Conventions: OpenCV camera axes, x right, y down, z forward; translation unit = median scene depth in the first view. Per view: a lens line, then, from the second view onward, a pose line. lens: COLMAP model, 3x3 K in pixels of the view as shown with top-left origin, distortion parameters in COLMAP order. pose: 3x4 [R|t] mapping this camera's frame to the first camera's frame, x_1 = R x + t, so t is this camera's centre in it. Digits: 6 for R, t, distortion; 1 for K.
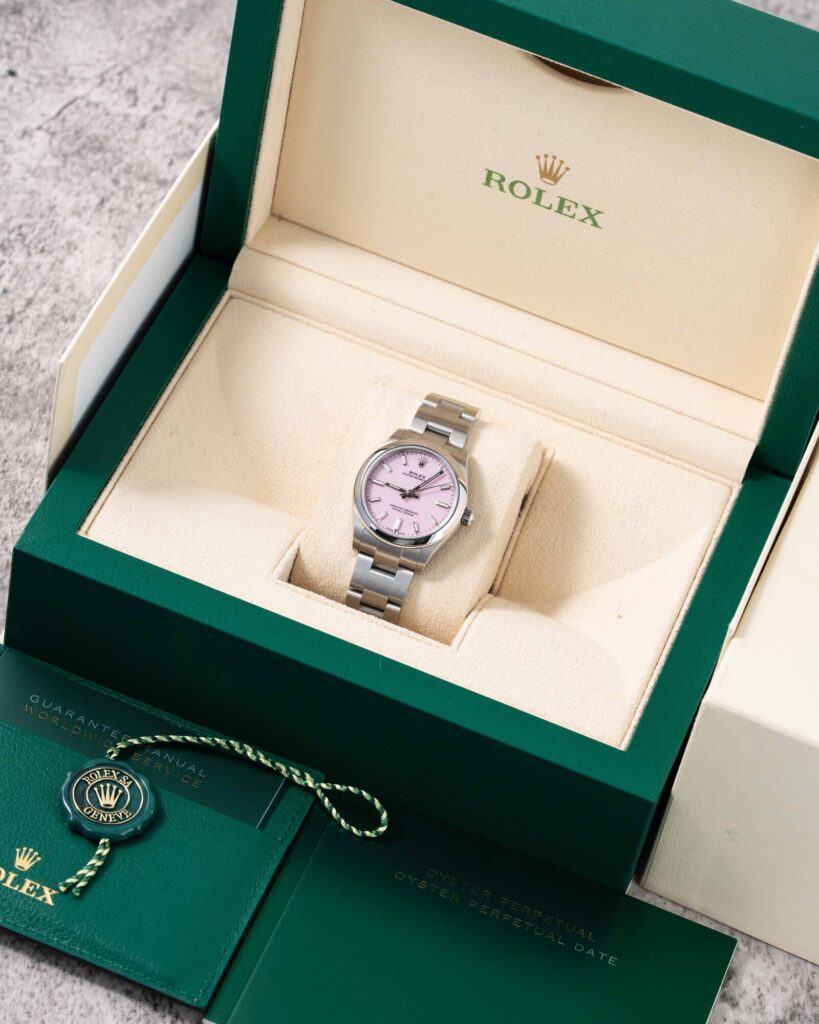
lens RADIAL K [[4205.0, 0, 409.5], [0, 4205.0, 512.0], [0, 0, 1]] dist [-0.144402, 2.543876]
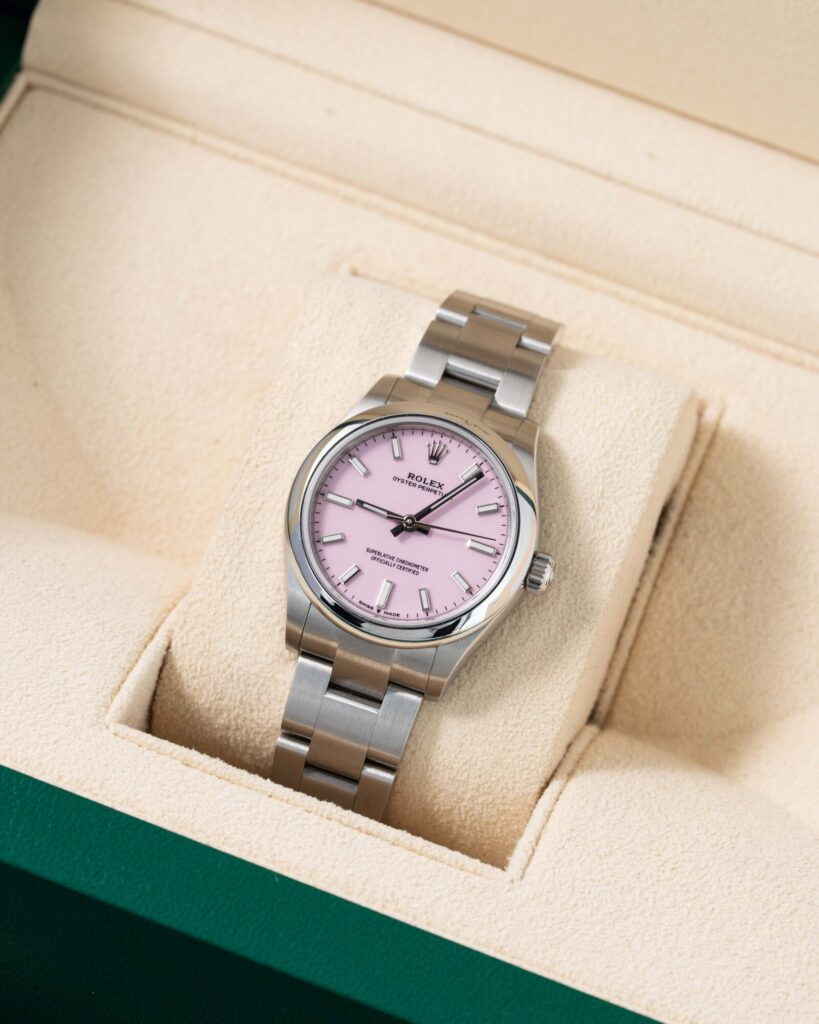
lens RADIAL K [[4205.0, 0, 409.5], [0, 4205.0, 512.0], [0, 0, 1]] dist [-0.144402, 2.543876]
pose [[0.999662, -0.019361, -0.017329, 0.007794], [0.020468, 0.997601, 0.066132, -0.034995], [0.016007, -0.066465, 0.997660, 0.545275]]
